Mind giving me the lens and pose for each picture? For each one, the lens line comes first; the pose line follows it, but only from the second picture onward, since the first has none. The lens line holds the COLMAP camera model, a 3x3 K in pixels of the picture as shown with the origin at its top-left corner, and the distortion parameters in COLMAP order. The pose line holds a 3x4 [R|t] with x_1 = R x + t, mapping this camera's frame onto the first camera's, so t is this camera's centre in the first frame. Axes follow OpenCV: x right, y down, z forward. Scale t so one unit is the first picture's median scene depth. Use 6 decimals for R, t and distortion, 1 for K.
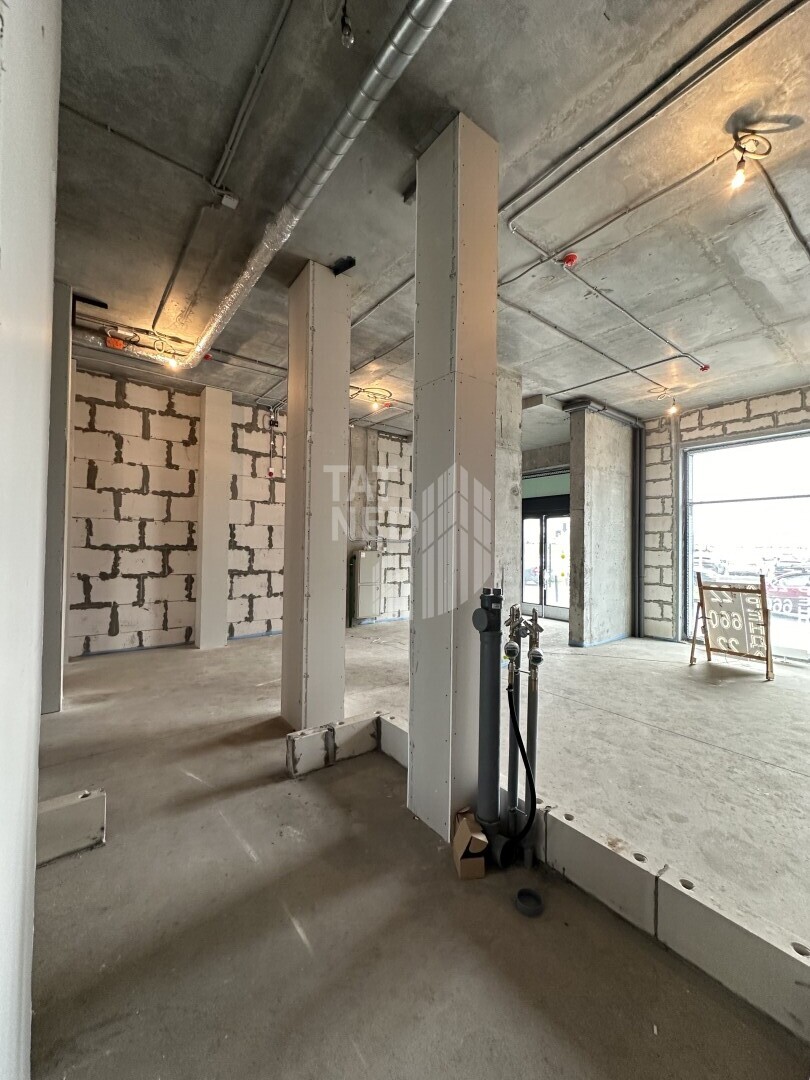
lens RADIAL K [[429.5, 0, 405.3], [0, 429.5, 539.6], [0, 0, 1]] dist [0.000578, -0.000236]
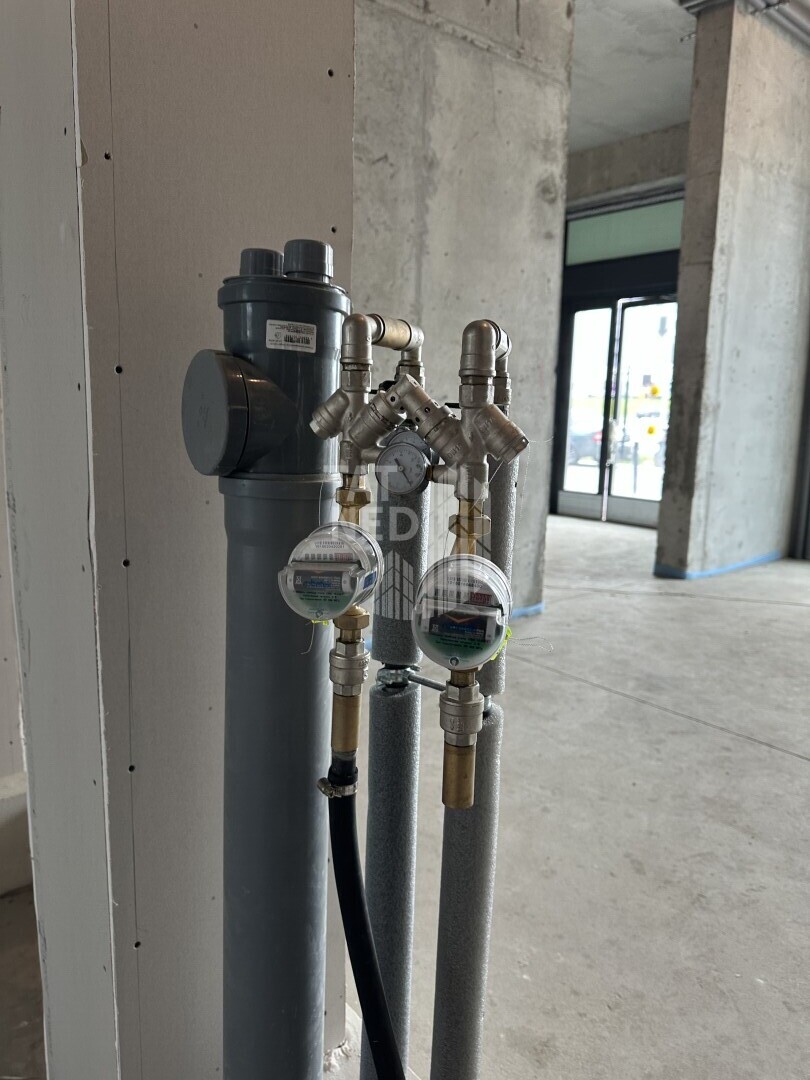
lens RADIAL K [[765.4, 0, 389.5], [0, 765.4, 539.4], [0, 0, 1]] dist [0.001911, -0.026538]
pose [[0.999642, 0.003218, 0.026557, 0.081018], [-0.008197, 0.981836, 0.189556, 0.059021], [-0.025464, -0.189705, 0.981511, 0.224754]]
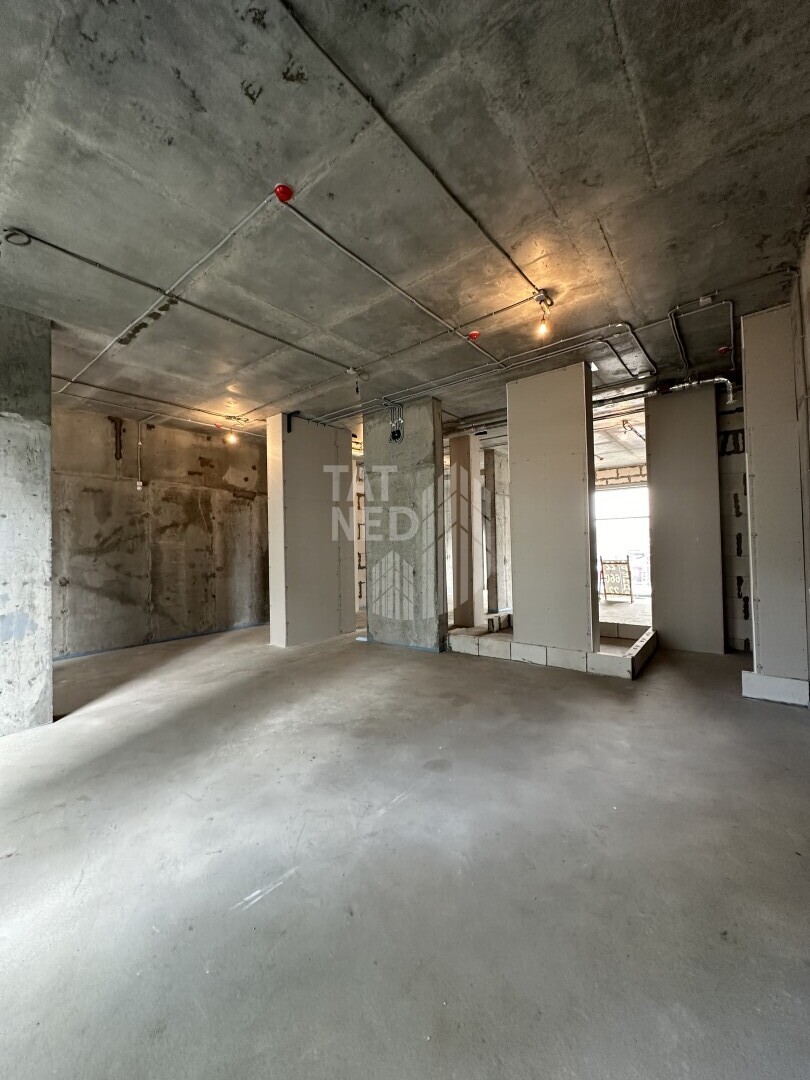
lens RADIAL K [[429.5, 0, 407.1], [0, 429.5, 541.1], [0, 0, 1]] dist [0.000578, -0.000236]
pose [[0.968390, -0.031278, 0.247473, -0.629116], [0.031389, 0.999501, 0.003496, -0.026556], [-0.247459, 0.004382, 0.968889, -0.664517]]
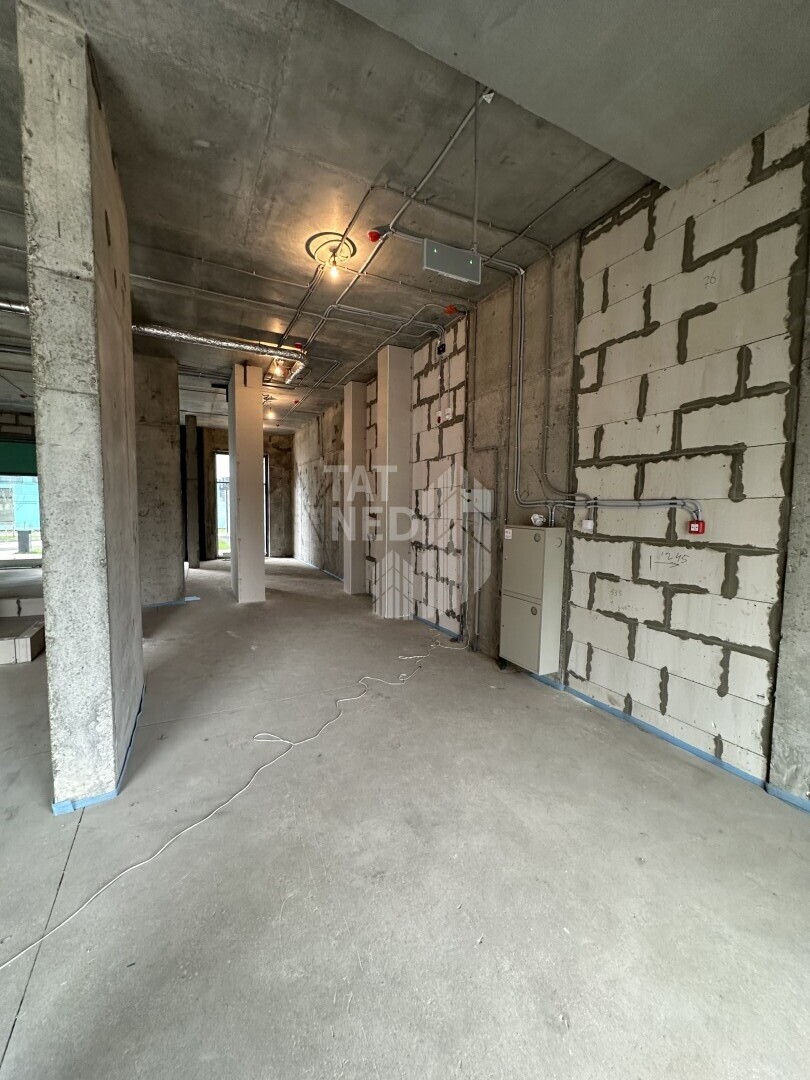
lens RADIAL K [[429.5, 0, 406.9], [0, 429.5, 540.1], [0, 0, 1]] dist [0.000578, -0.000236]
pose [[-0.185741, 0.053968, -0.981116, 0.498800], [0.000750, 0.998498, 0.054782, 0.019518], [0.982598, 0.009440, -0.185503, 1.202300]]
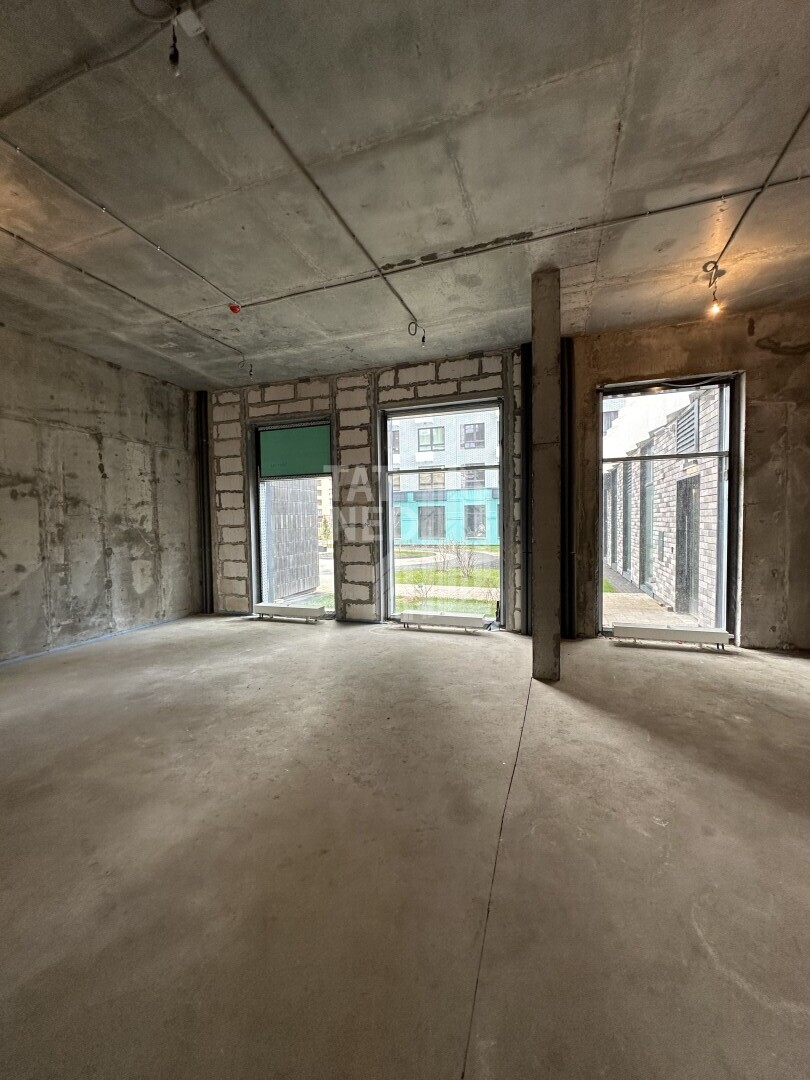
lens RADIAL K [[429.5, 0, 406.5], [0, 429.5, 542.1], [0, 0, 1]] dist [0.000578, -0.000236]
pose [[-0.832773, 0.023473, -0.553116, -0.470598], [0.012786, 0.999650, 0.023173, 0.000564], [0.553467, 0.012225, -0.832782, 0.486682]]
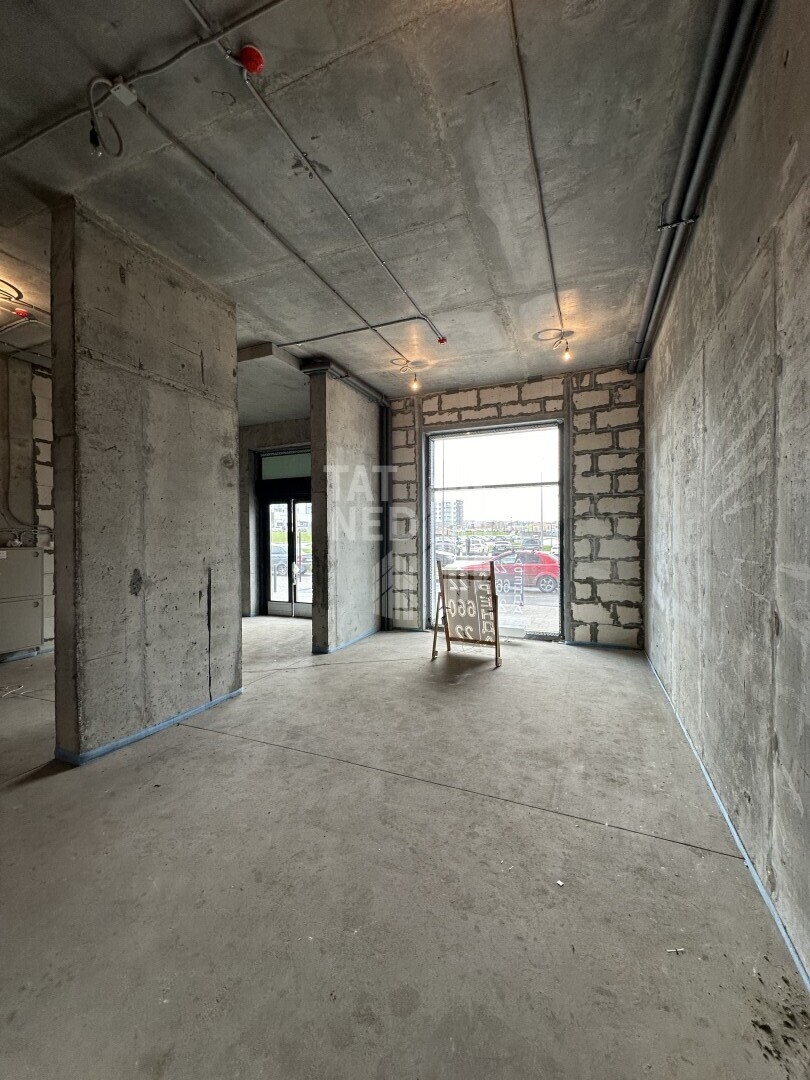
lens RADIAL K [[429.5, 0, 405.9], [0, 429.5, 537.3], [0, 0, 1]] dist [0.000578, -0.000236]
pose [[0.870115, -0.021299, 0.492388, 0.135682], [0.009666, 0.999611, 0.026158, -0.001239], [-0.492753, -0.018001, 0.869983, 0.187717]]
